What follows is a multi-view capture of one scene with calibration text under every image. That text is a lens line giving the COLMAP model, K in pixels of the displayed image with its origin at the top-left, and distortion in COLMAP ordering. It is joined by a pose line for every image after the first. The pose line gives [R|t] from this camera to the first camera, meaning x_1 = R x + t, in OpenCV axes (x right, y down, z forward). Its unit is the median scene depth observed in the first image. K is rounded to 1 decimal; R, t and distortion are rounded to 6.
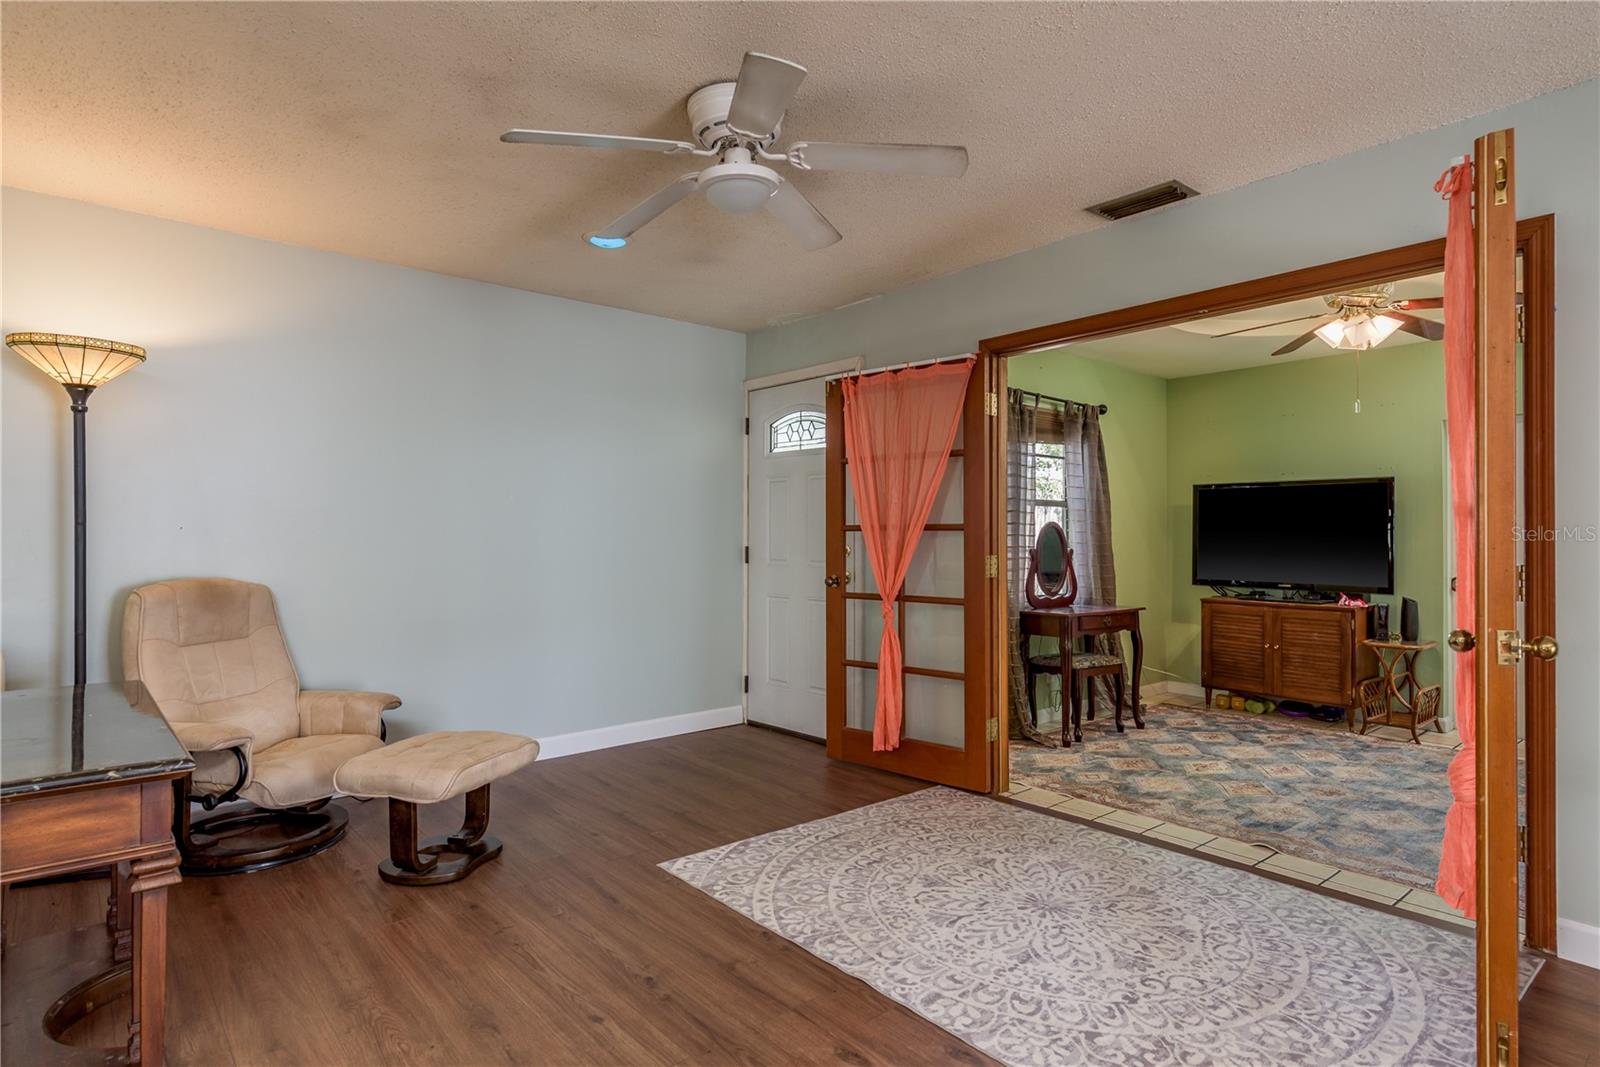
lens RADIAL K [[854.1, 0, 799.2], [0, 854.1, 529.7], [0, 0, 1]] dist [0.027774, -0.016906]
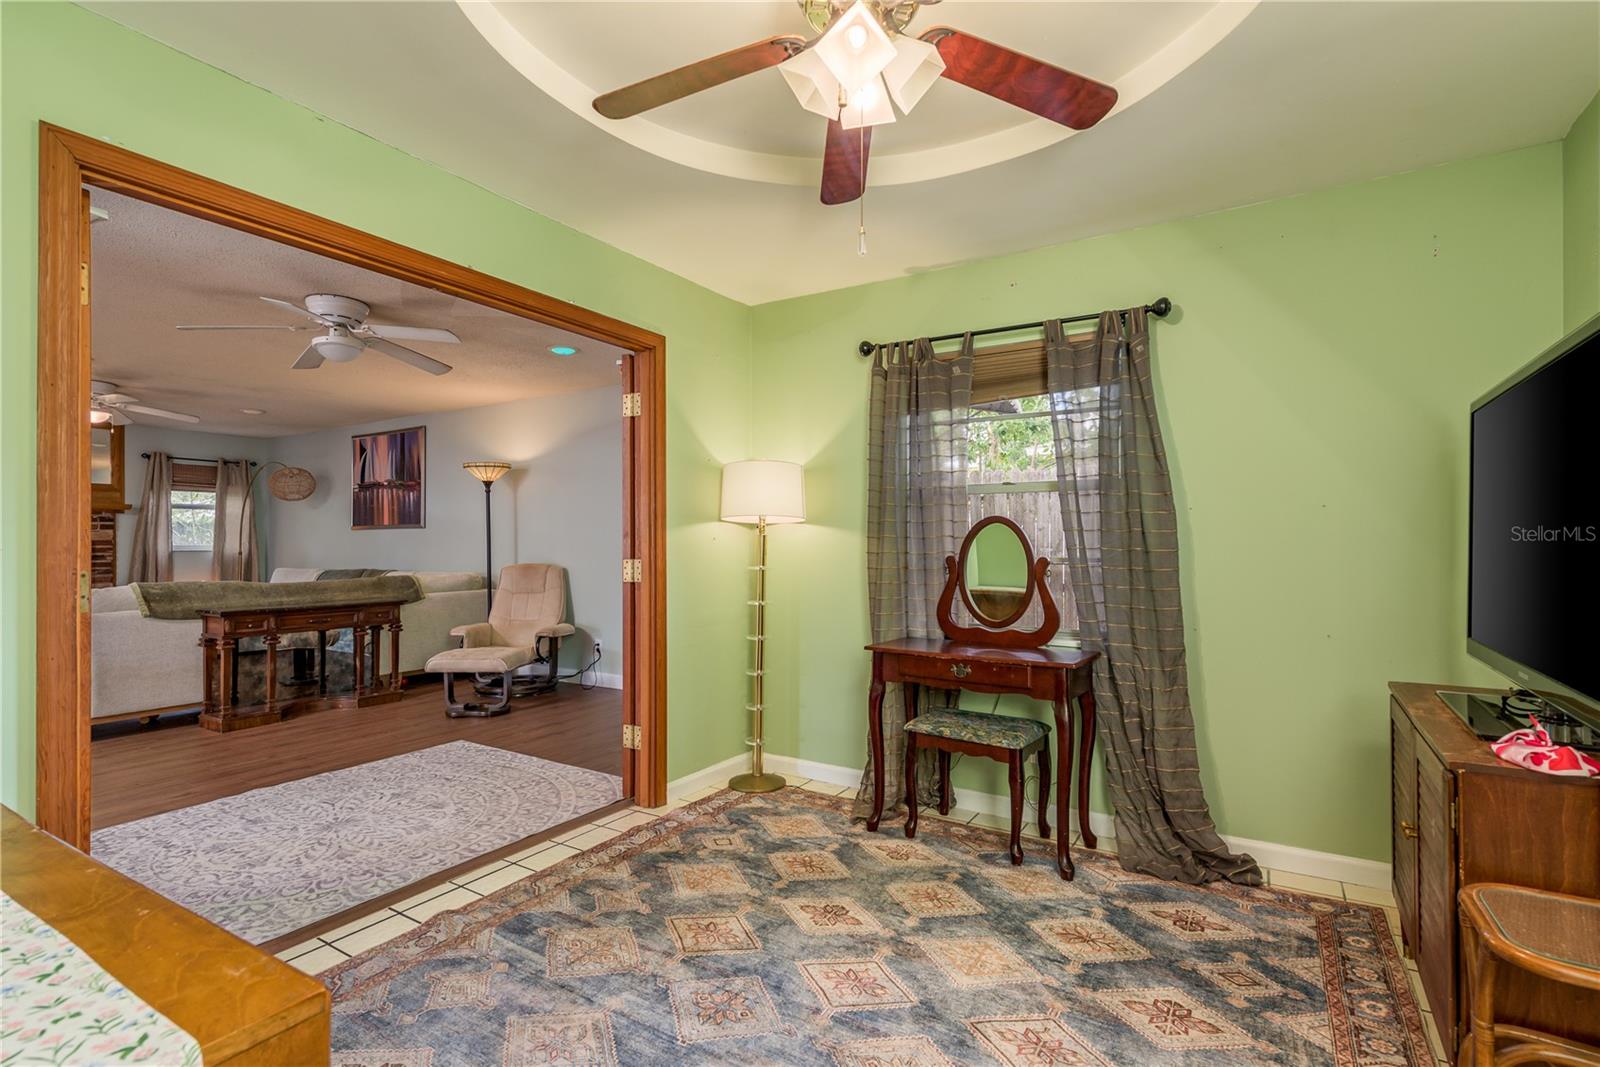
lens RADIAL K [[752.1, 0, 798.2], [0, 752.1, 542.9], [0, 0, 1]] dist [0.009545, -0.001122]
pose [[0.295241, -0.004467, -0.955412, 0.837538], [0.012166, 0.999926, -0.000915, 0.010388], [0.955345, -0.011353, 0.295273, 0.703521]]
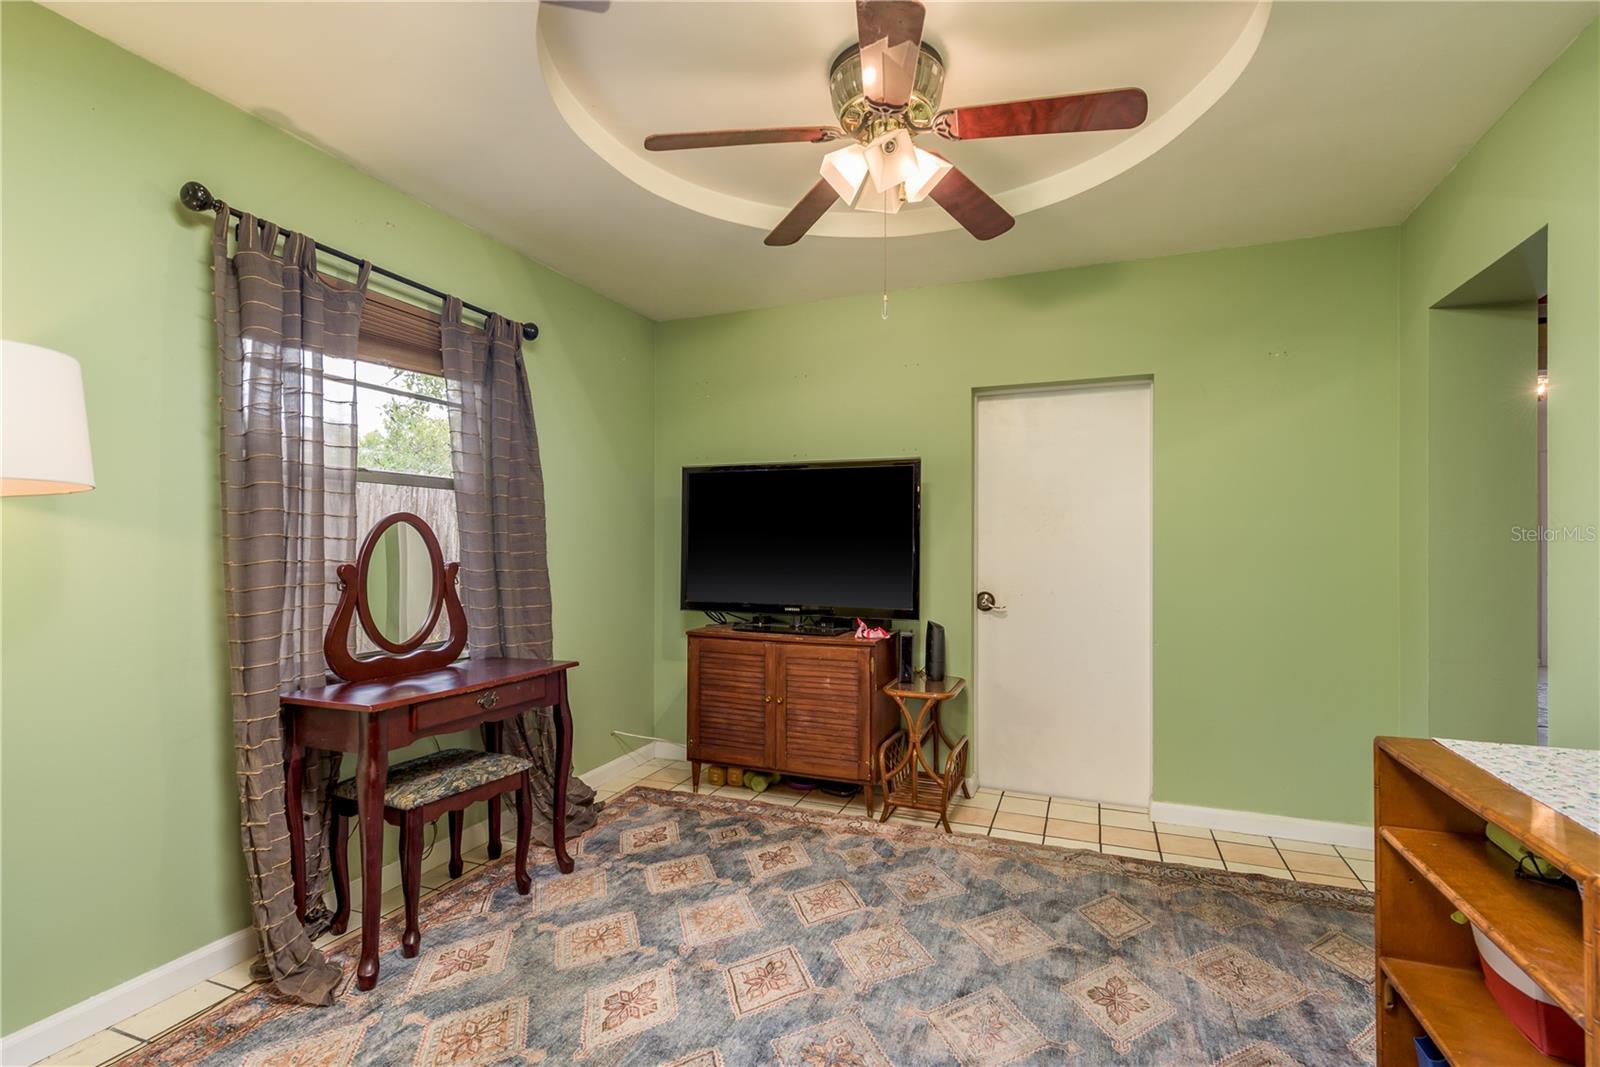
lens RADIAL K [[752.1, 0, 798.2], [0, 752.1, 542.9], [0, 0, 1]] dist [0.009545, -0.001122]
pose [[0.885630, -0.000359, 0.464392, 0.305613], [-0.003079, 0.999973, 0.006644, 0.005825], [-0.464382, -0.007314, 0.885605, 0.488077]]
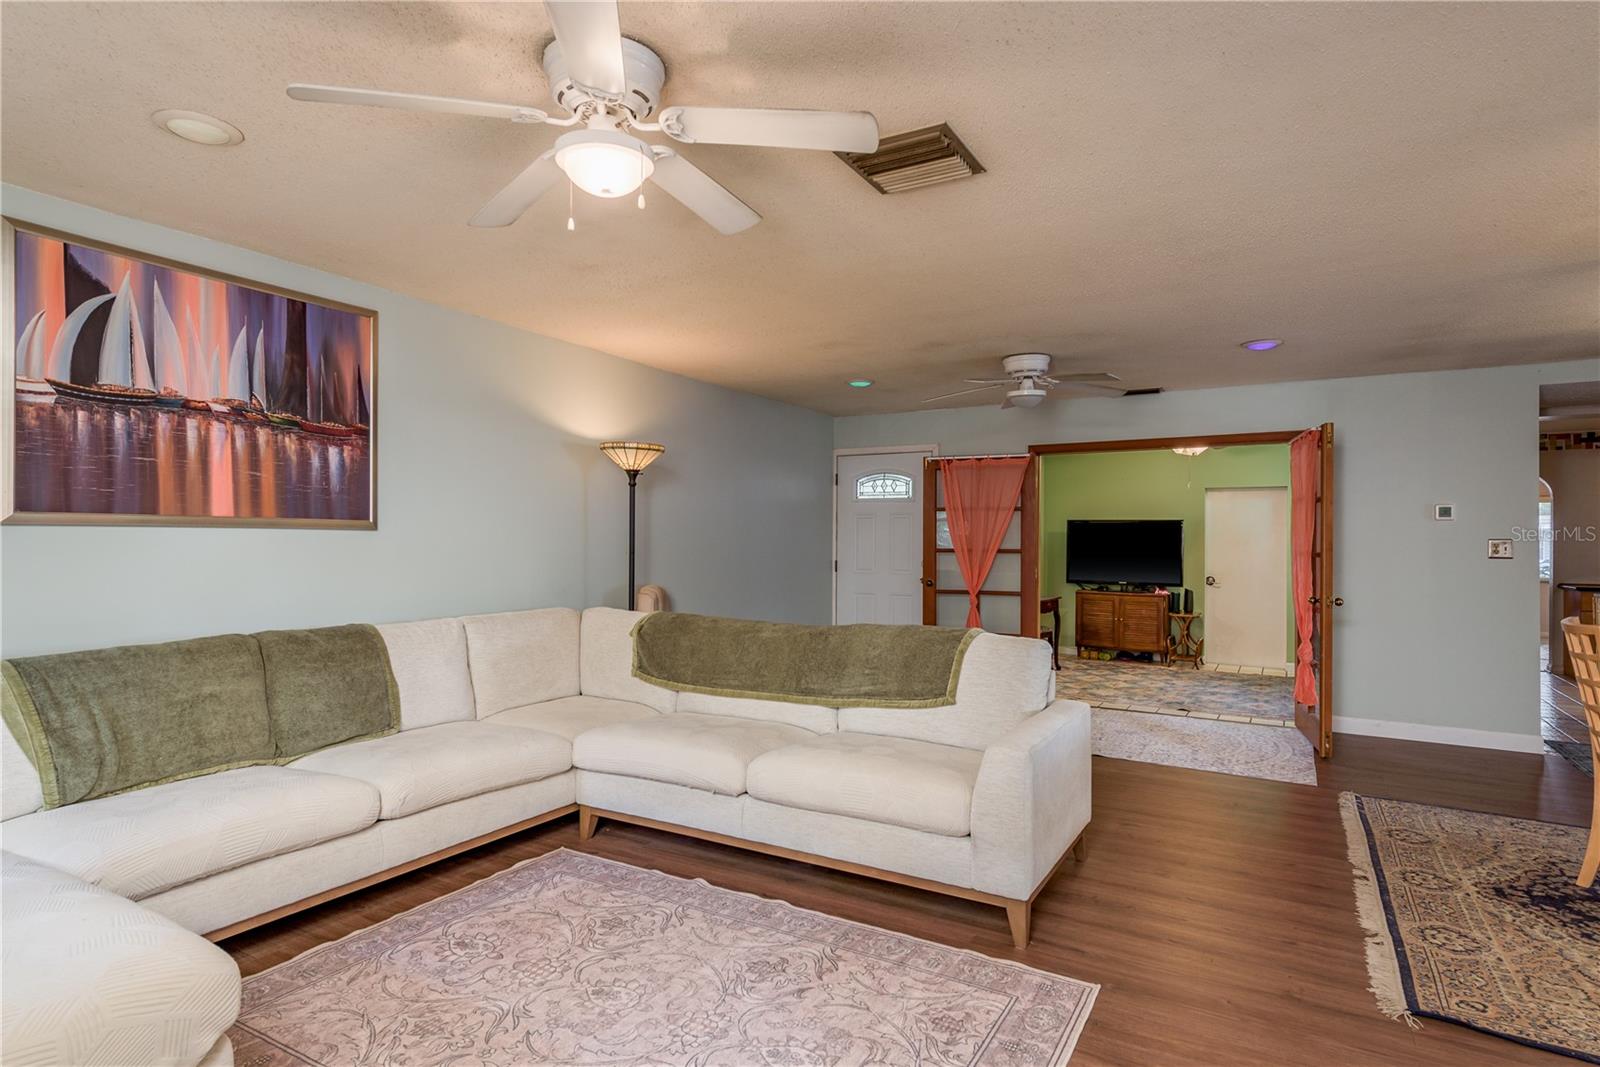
lens RADIAL K [[854.1, 0, 799.2], [0, 854.1, 529.7], [0, 0, 1]] dist [0.027774, -0.016906]
pose [[0.944129, 0.008599, 0.329464, -0.627632], [-0.007213, 0.999959, -0.005430, -0.026013], [-0.329497, 0.002750, 0.944153, -0.394395]]
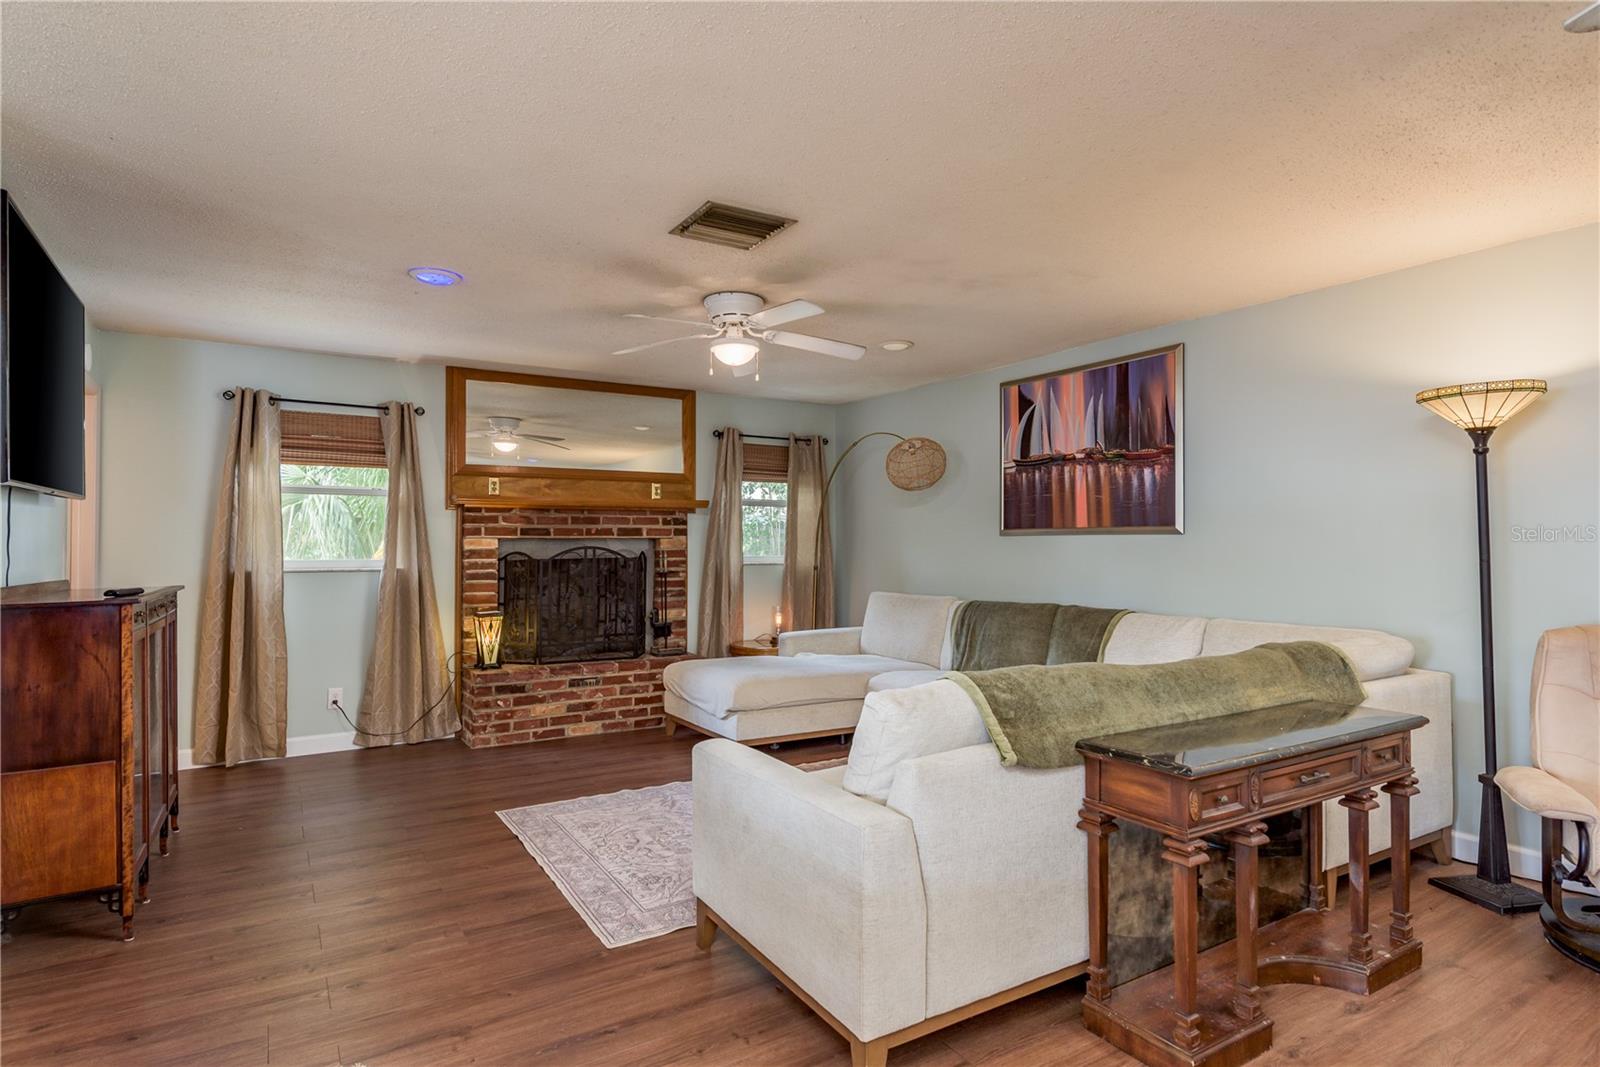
lens RADIAL K [[854.1, 0, 799.2], [0, 854.1, 529.7], [0, 0, 1]] dist [0.027774, -0.016906]
pose [[-0.163382, -0.015622, -0.986439, 0.192169], [0.008963, 0.999810, -0.017318, -0.019760], [0.986522, -0.011671, -0.163211, 0.207747]]
